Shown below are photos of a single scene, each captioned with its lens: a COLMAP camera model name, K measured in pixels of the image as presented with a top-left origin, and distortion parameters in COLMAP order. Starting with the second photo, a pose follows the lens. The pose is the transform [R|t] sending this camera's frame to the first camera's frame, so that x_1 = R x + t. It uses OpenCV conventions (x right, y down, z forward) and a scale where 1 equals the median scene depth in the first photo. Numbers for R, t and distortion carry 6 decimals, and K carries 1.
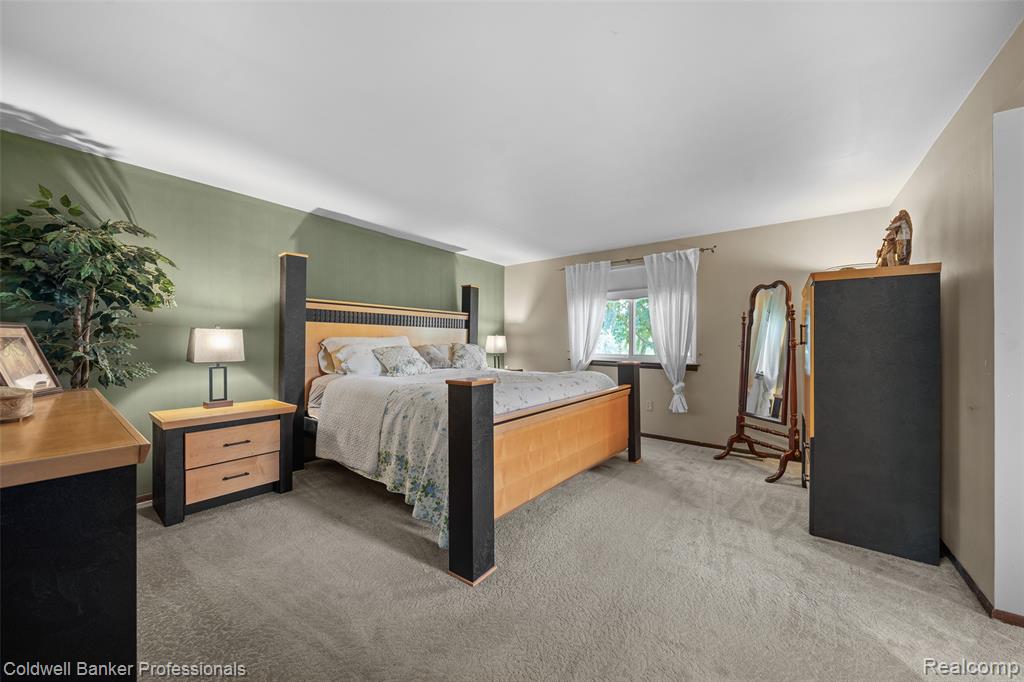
lens RADIAL K [[353.0, 0, 513.4], [0, 353.0, 344.6], [0, 0, 1]] dist [-0.005890, -0.000484]
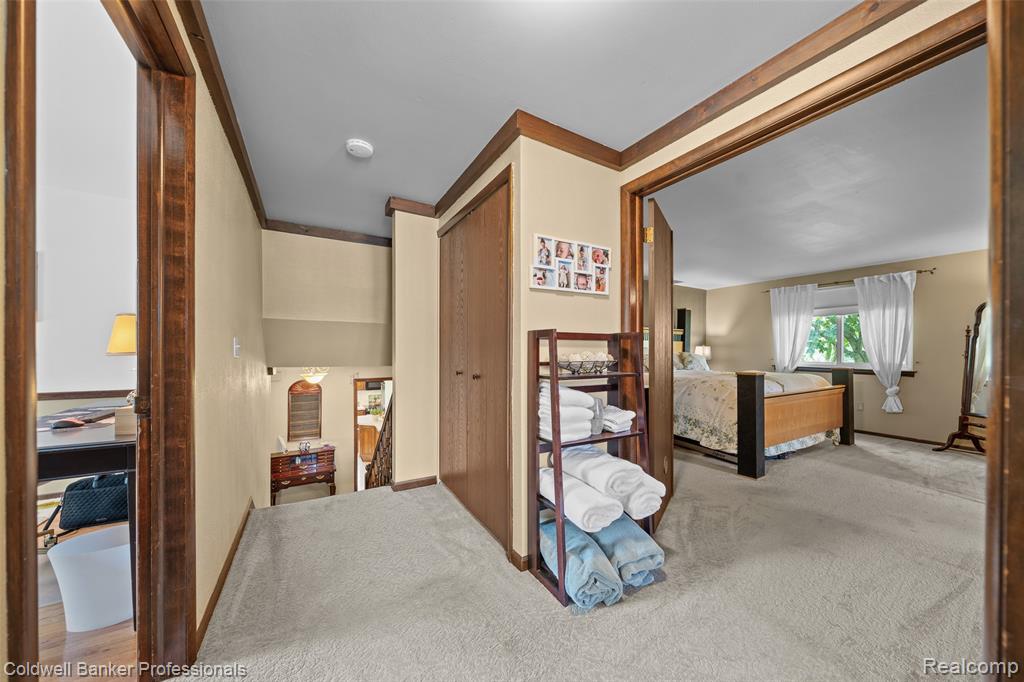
lens RADIAL K [[353.0, 0, 514.2], [0, 353.0, 352.1], [0, 0, 1]] dist [-0.005890, -0.000484]
pose [[0.931624, 0.002389, -0.363416, -0.279211], [-0.003025, 0.999995, -0.001181, -0.000523], [0.363411, 0.002200, 0.931626, -0.538402]]
